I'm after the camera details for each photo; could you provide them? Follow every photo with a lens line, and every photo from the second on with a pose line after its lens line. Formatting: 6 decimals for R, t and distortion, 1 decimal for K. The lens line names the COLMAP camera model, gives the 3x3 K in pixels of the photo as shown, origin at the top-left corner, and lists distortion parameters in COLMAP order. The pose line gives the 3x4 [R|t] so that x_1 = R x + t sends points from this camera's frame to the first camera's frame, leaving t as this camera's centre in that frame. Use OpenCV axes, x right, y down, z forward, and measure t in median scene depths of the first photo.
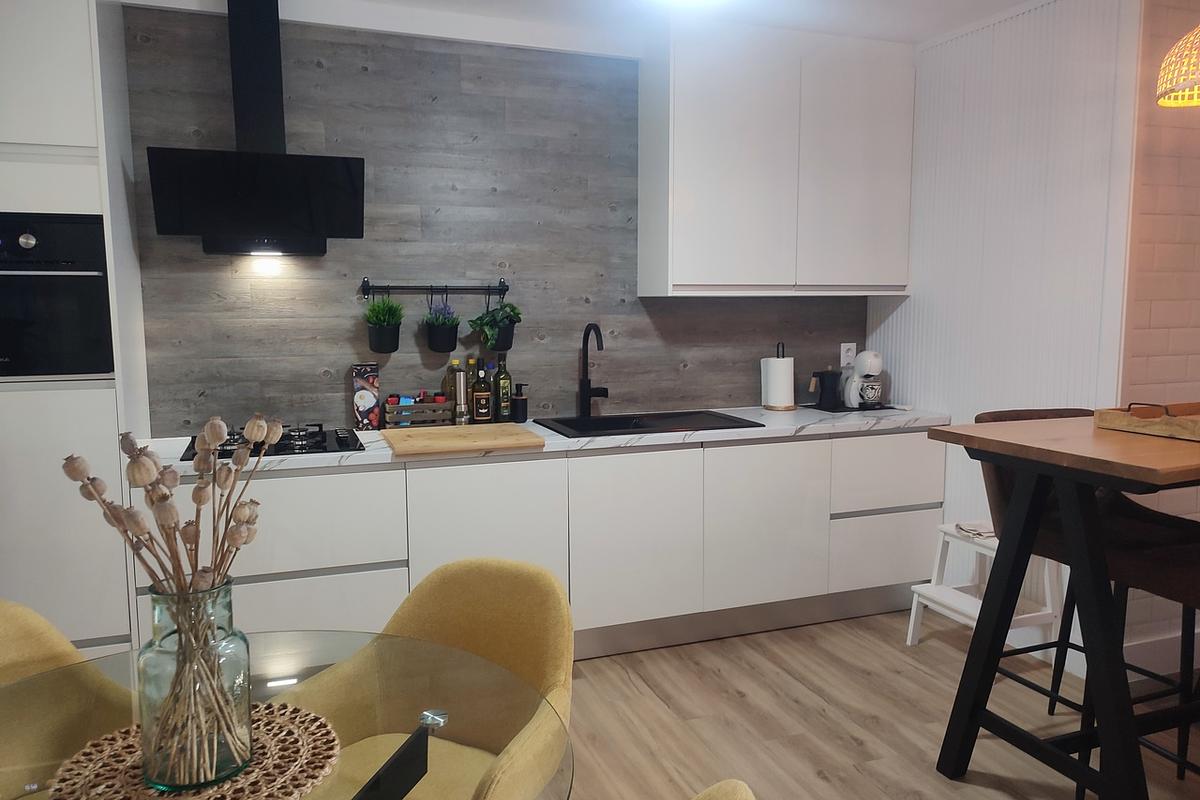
lens RADIAL K [[875.2, 0, 601.1], [0, 875.2, 402.8], [0, 0, 1]] dist [0.029411, -0.020535]
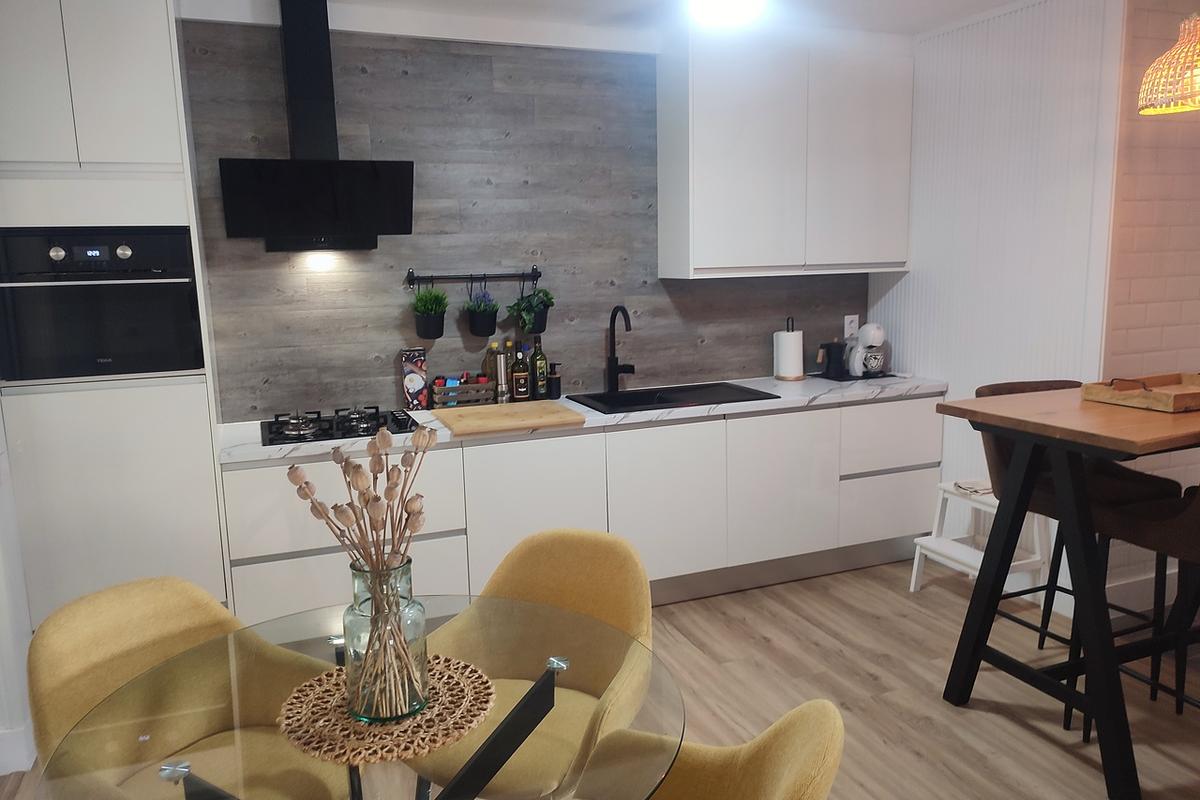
lens RADIAL K [[875.2, 0, 602.9], [0, 875.2, 402.4], [0, 0, 1]] dist [0.029411, -0.020535]
pose [[0.999509, -0.023225, 0.021040, -0.062225], [0.022140, 0.998485, 0.050377, -0.029480], [-0.022178, -0.049886, 0.998509, -0.093462]]
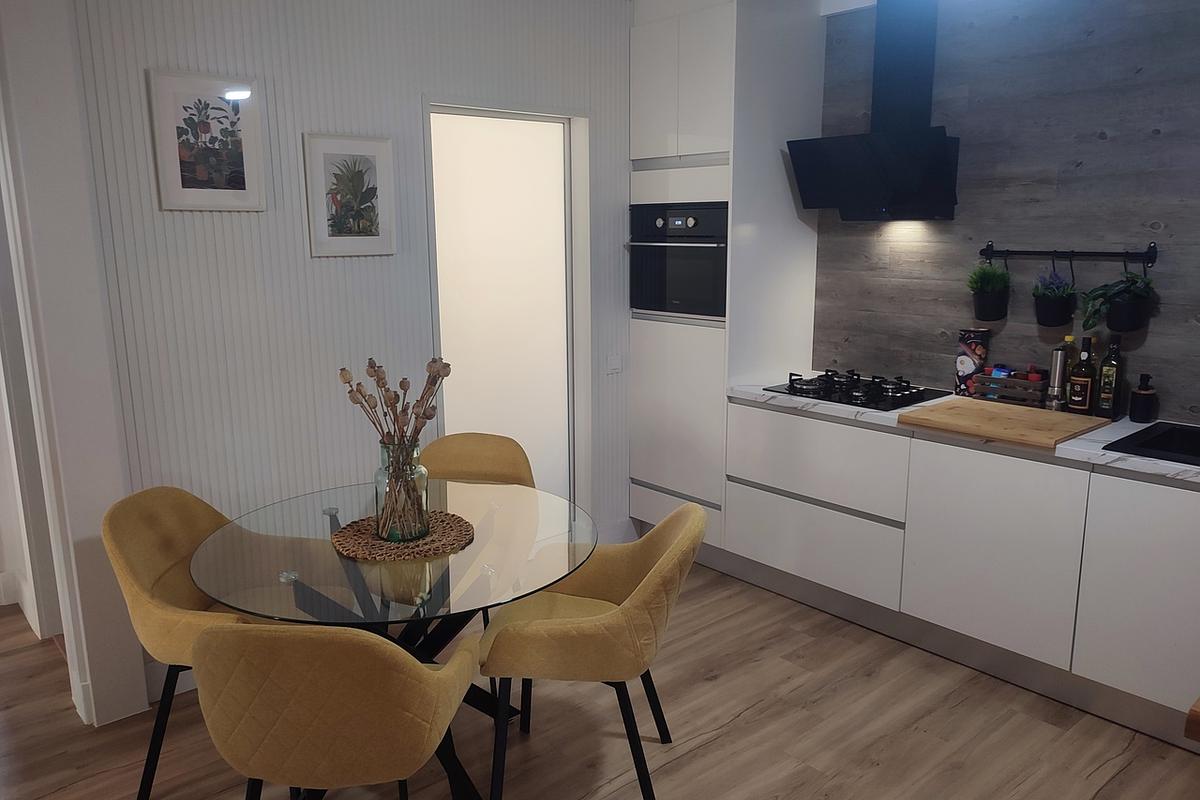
lens RADIAL K [[875.2, 0, 596.1], [0, 875.2, 401.1], [0, 0, 1]] dist [0.029411, -0.020535]
pose [[0.358196, 0.188645, -0.914390, 0.528310], [-0.103187, 0.981374, 0.162043, -0.086338], [0.927927, 0.036310, 0.370990, 0.252326]]
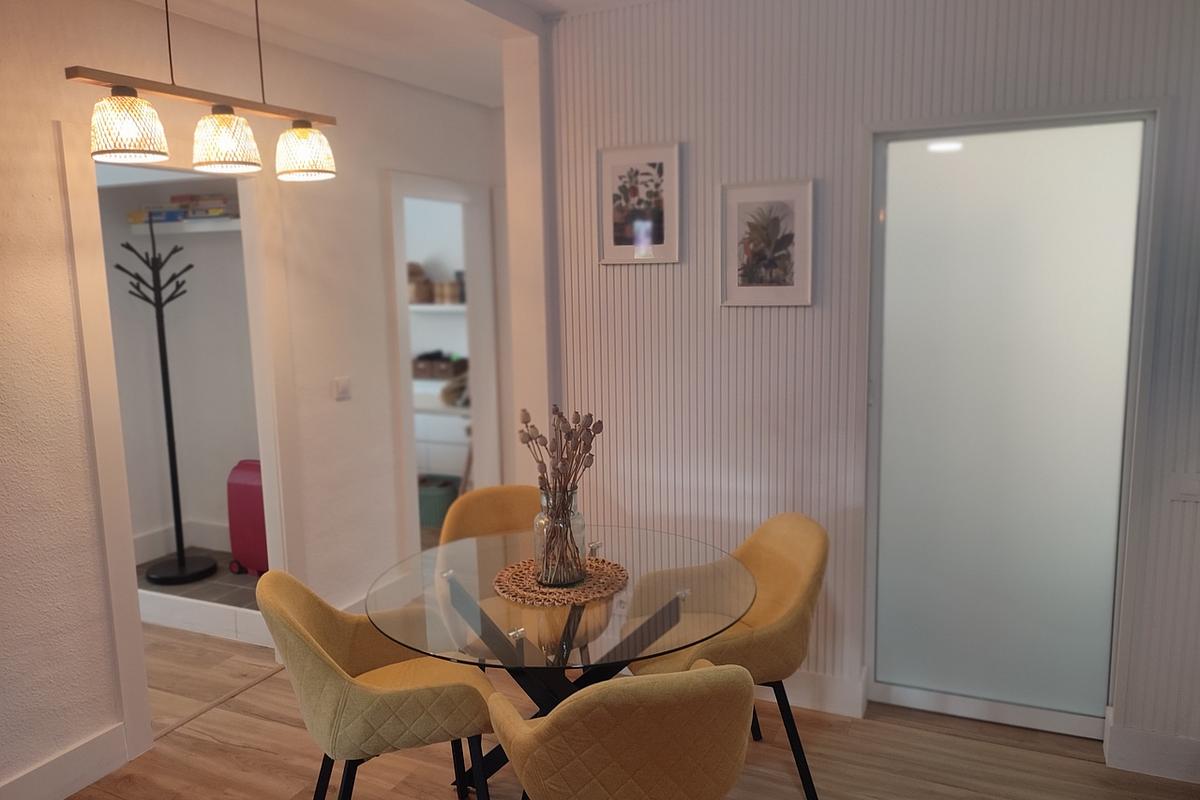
lens RADIAL K [[875.2, 0, 601.4], [0, 875.2, 394.2], [0, 0, 1]] dist [0.029411, -0.020535]
pose [[-0.687373, 0.117030, -0.716814, 0.313772], [-0.060198, 0.974358, 0.216803, -0.157513], [0.723806, 0.192175, -0.662702, 0.854900]]
